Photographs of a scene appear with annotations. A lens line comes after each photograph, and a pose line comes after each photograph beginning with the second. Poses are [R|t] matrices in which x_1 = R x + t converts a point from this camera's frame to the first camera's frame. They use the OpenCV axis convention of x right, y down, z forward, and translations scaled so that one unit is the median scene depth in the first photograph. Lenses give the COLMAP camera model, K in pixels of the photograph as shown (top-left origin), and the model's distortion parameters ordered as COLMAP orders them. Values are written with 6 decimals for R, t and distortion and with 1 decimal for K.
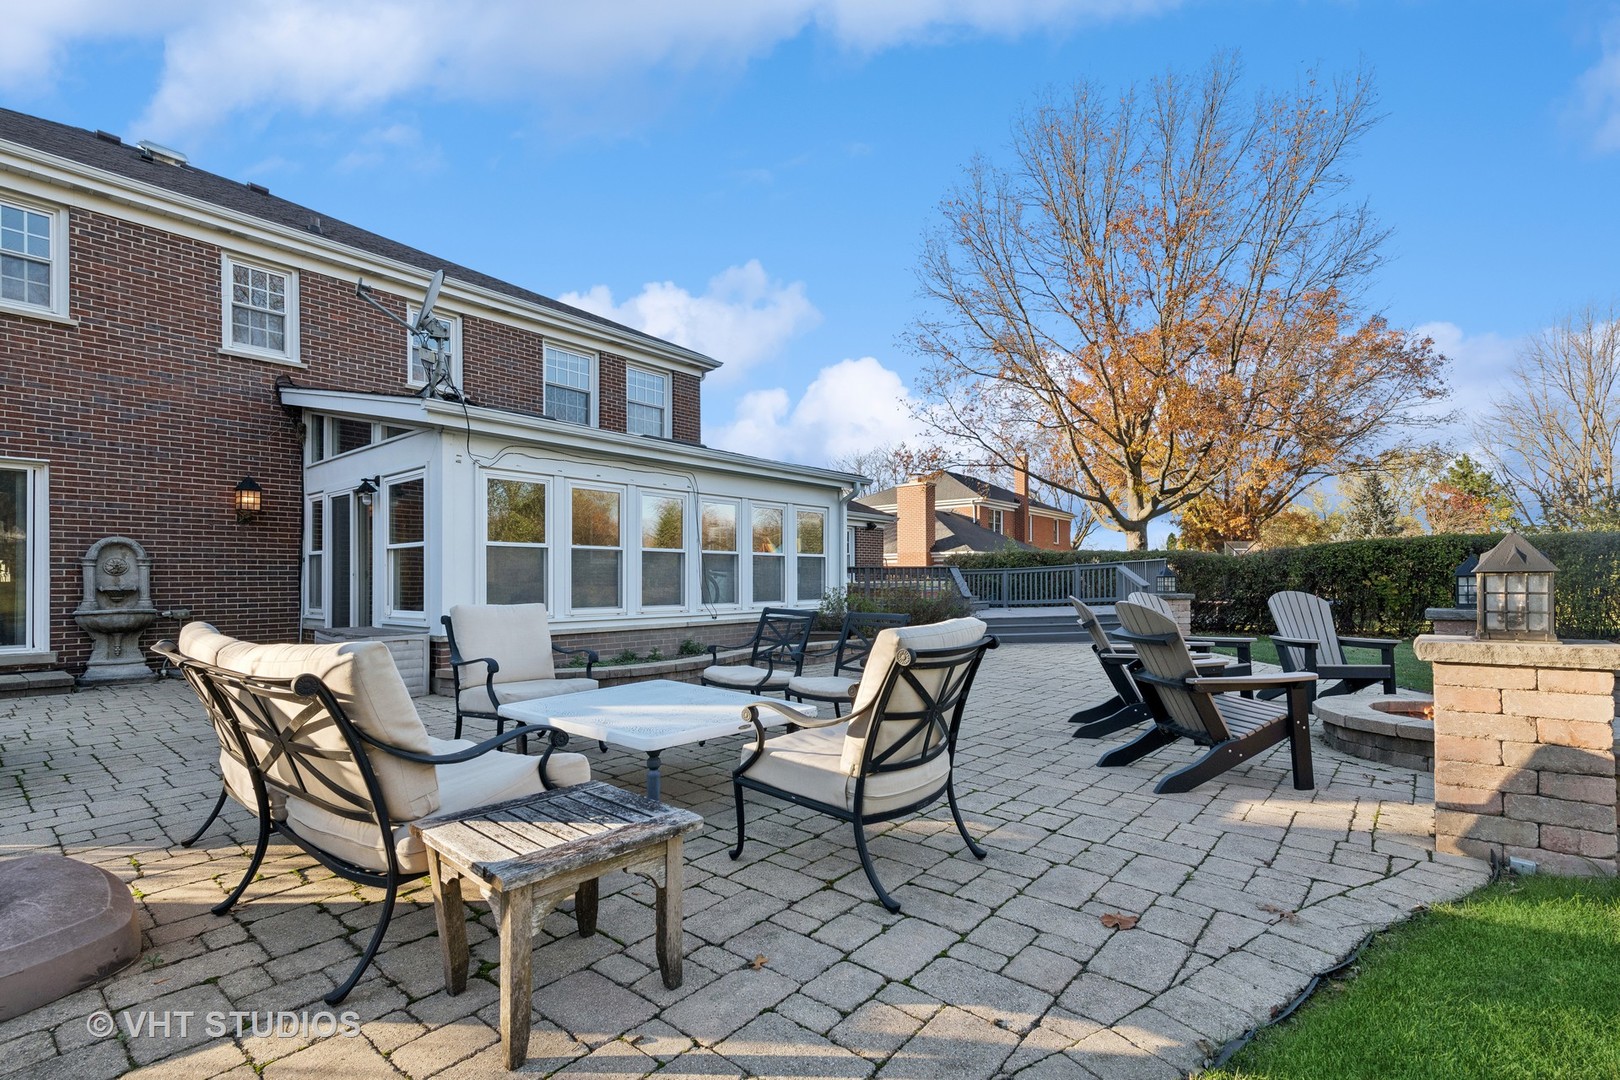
lens RADIAL K [[736.0, 0, 832.5], [0, 736.0, 590.5], [0, 0, 1]] dist [0.009994, 0.000582]
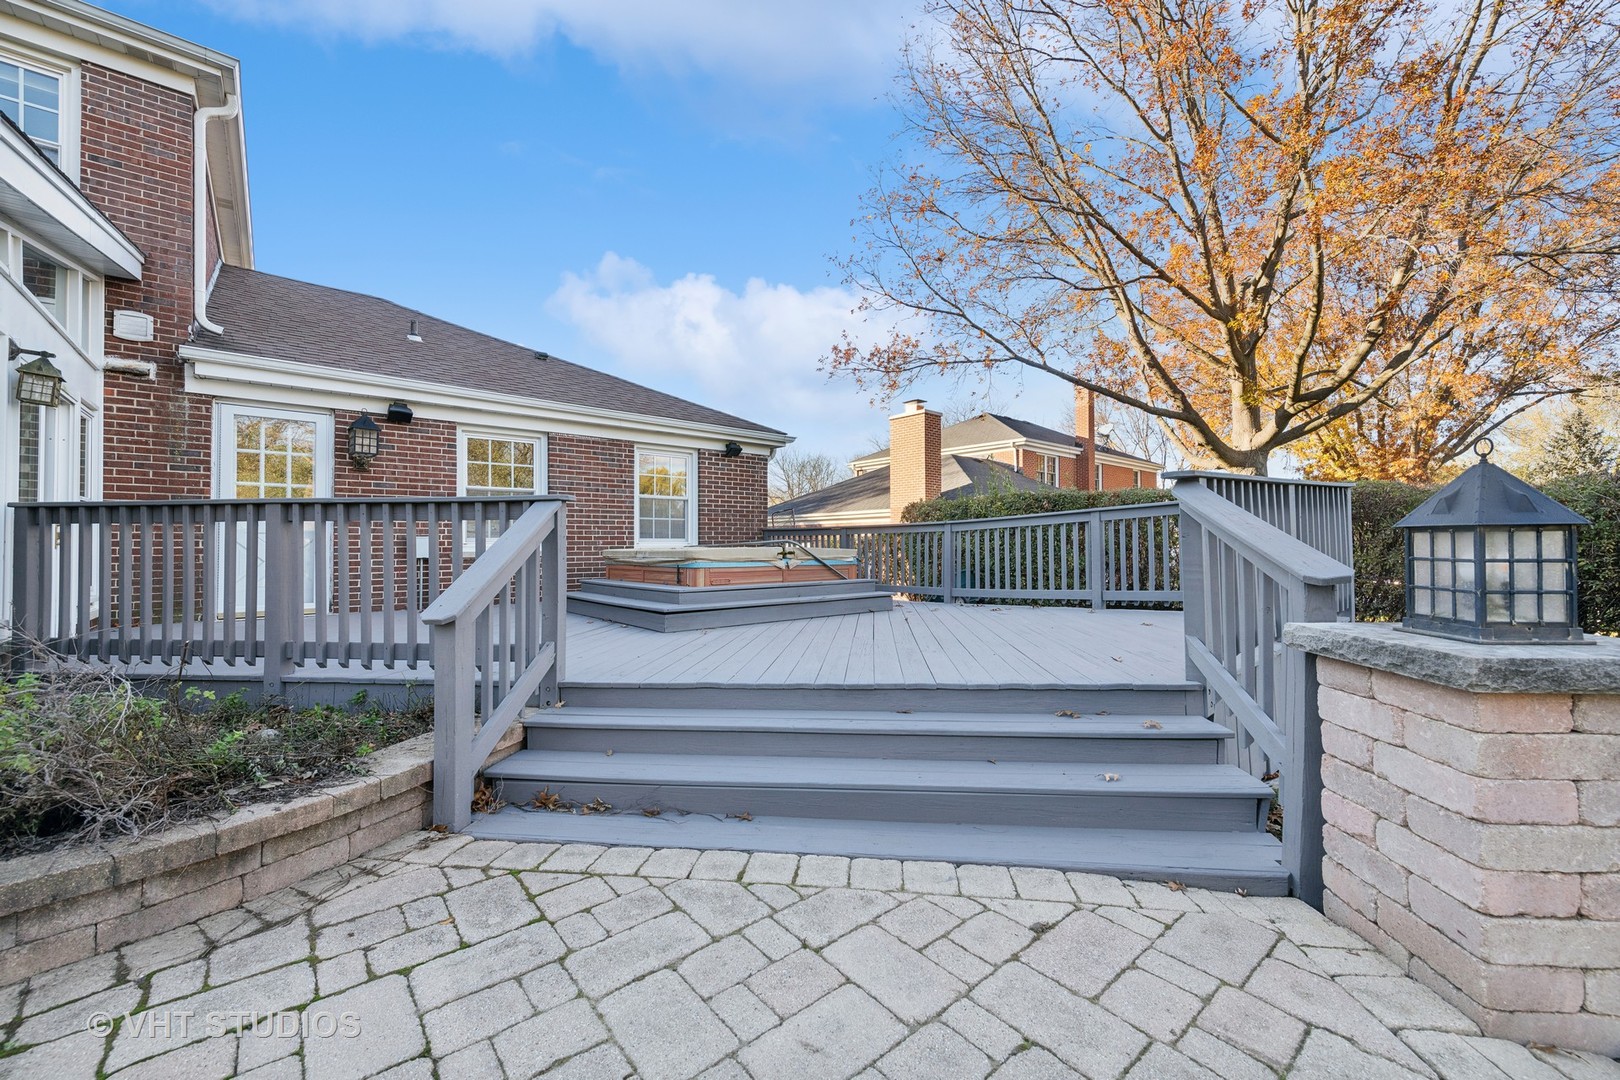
lens RADIAL K [[651.2, 0, 803.9], [0, 651.2, 530.4], [0, 0, 1]] dist [0.018296, -0.004042]
pose [[0.980319, 0.001181, -0.197414, 0.163462], [-0.007423, 0.999496, -0.030880, -0.006800], [0.197278, 0.031738, 0.979834, 0.408838]]
